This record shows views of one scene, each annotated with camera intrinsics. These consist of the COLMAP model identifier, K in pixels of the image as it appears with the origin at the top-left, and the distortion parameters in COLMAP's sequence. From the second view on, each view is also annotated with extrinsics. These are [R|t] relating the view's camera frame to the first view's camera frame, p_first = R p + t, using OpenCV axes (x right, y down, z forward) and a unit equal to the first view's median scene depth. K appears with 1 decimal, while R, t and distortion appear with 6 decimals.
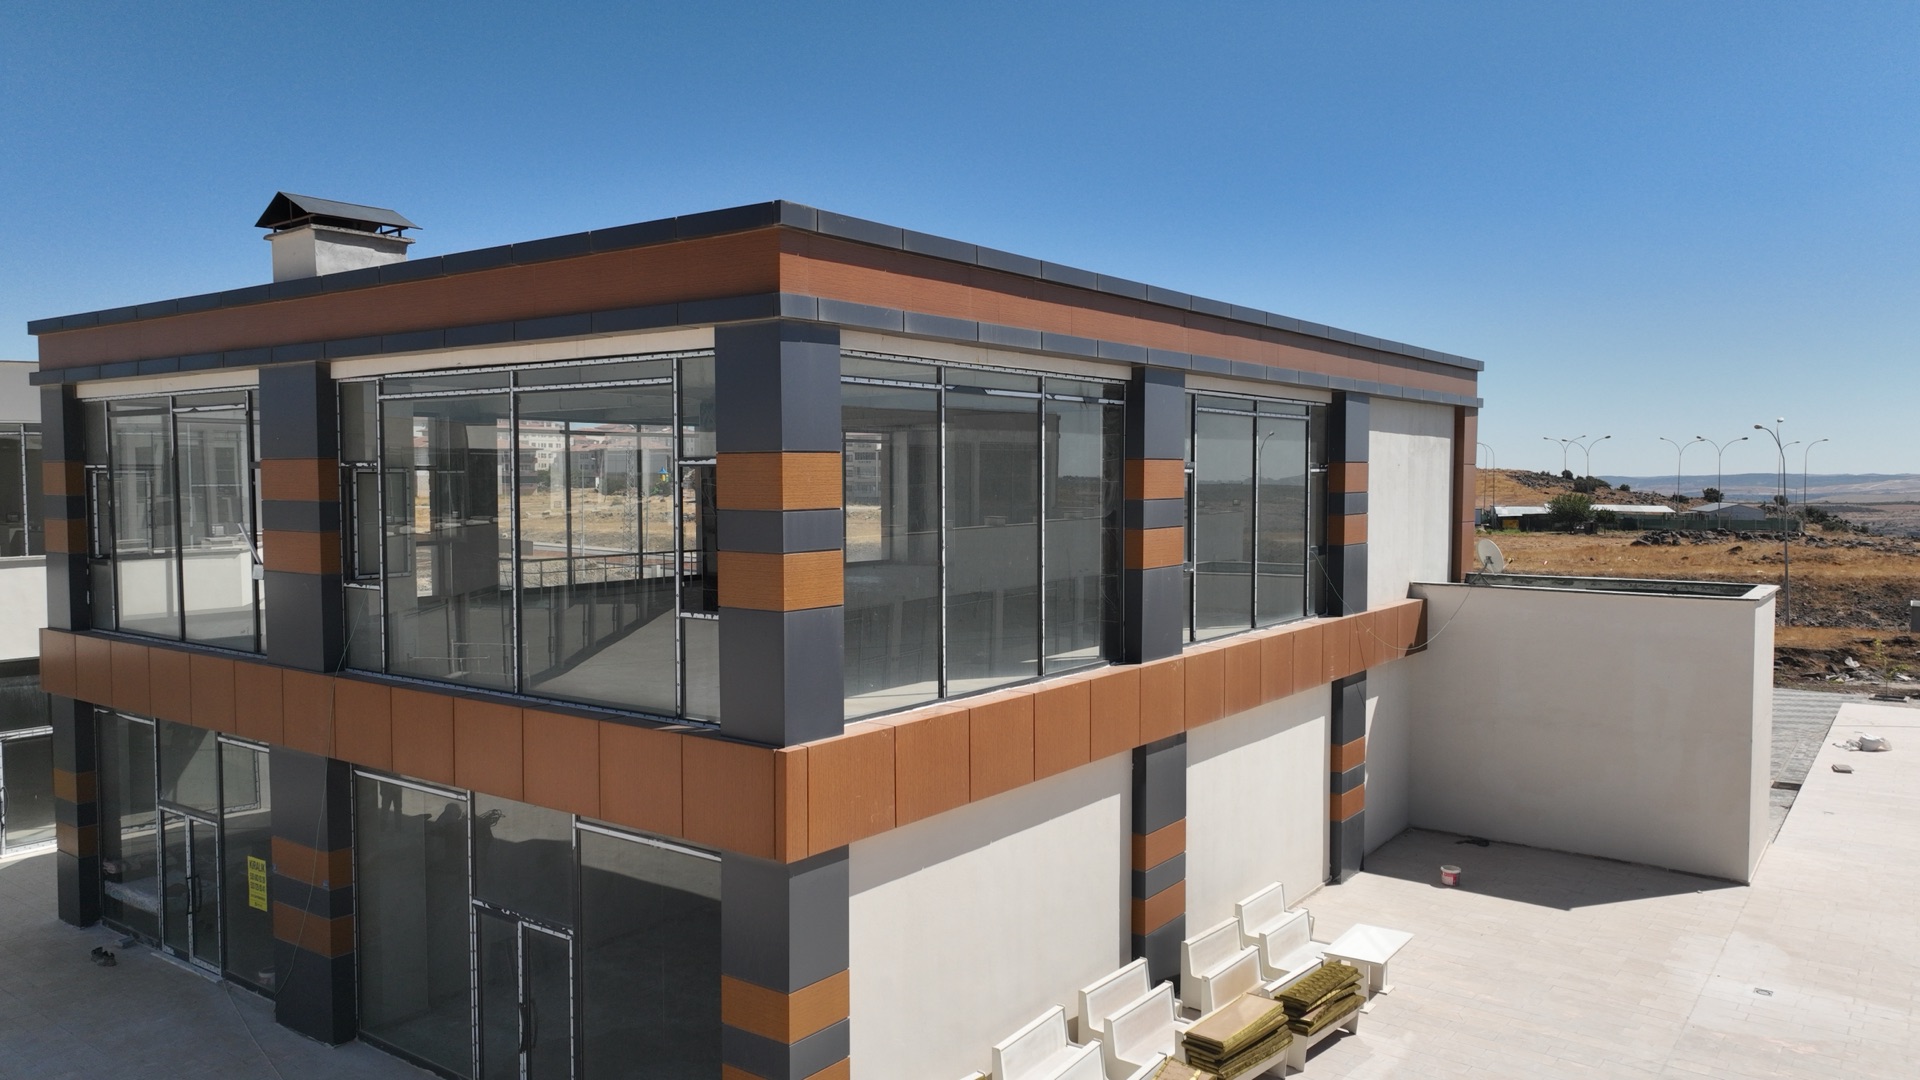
lens RADIAL K [[1345.2, 0, 960.0], [0, 1345.2, 540.0], [0, 0, 1]] dist [-0.011774, 0.026717]
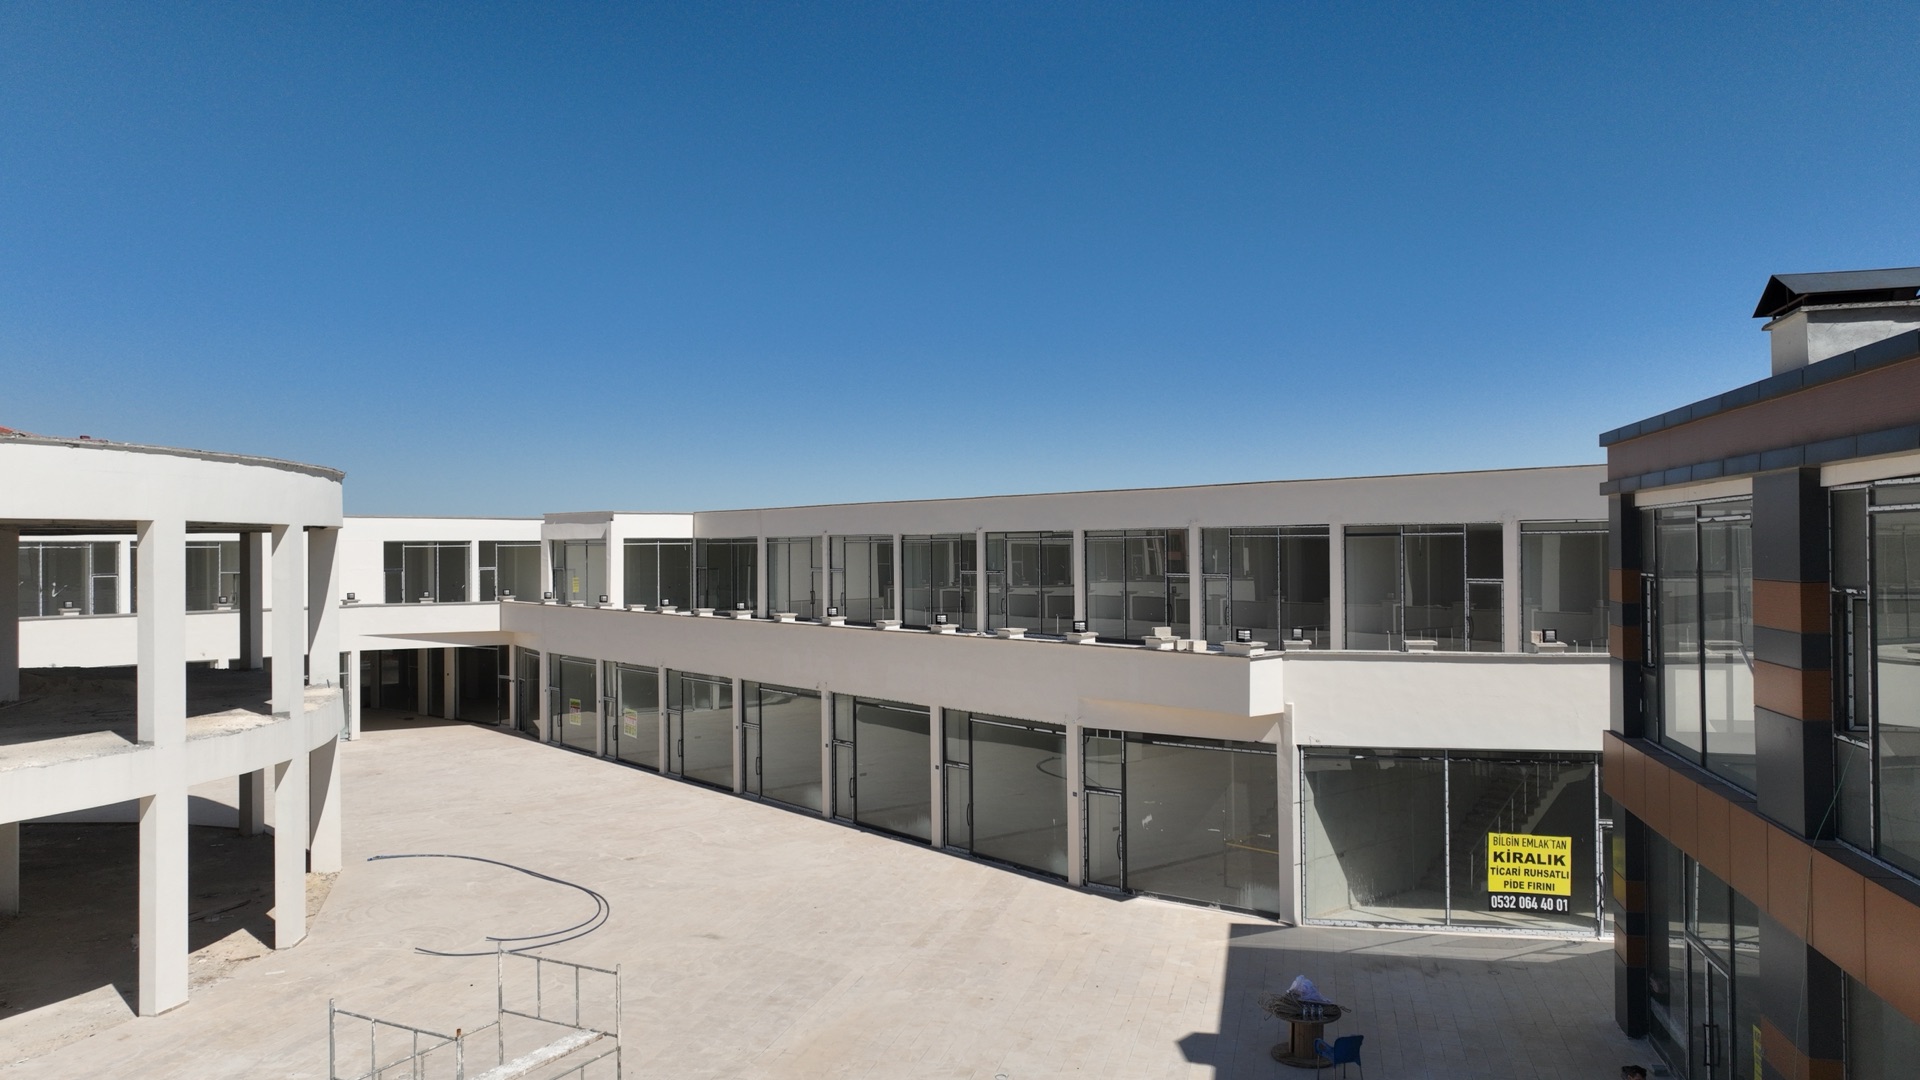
lens RADIAL K [[1345.2, 0, 960.0], [0, 1345.2, 540.0], [0, 0, 1]] dist [-0.011774, 0.026717]
pose [[0.388992, -0.009624, -0.921191, 0.081809], [-0.036160, 0.999015, -0.025706, -0.039764], [0.920531, 0.043309, 0.388261, 0.158558]]
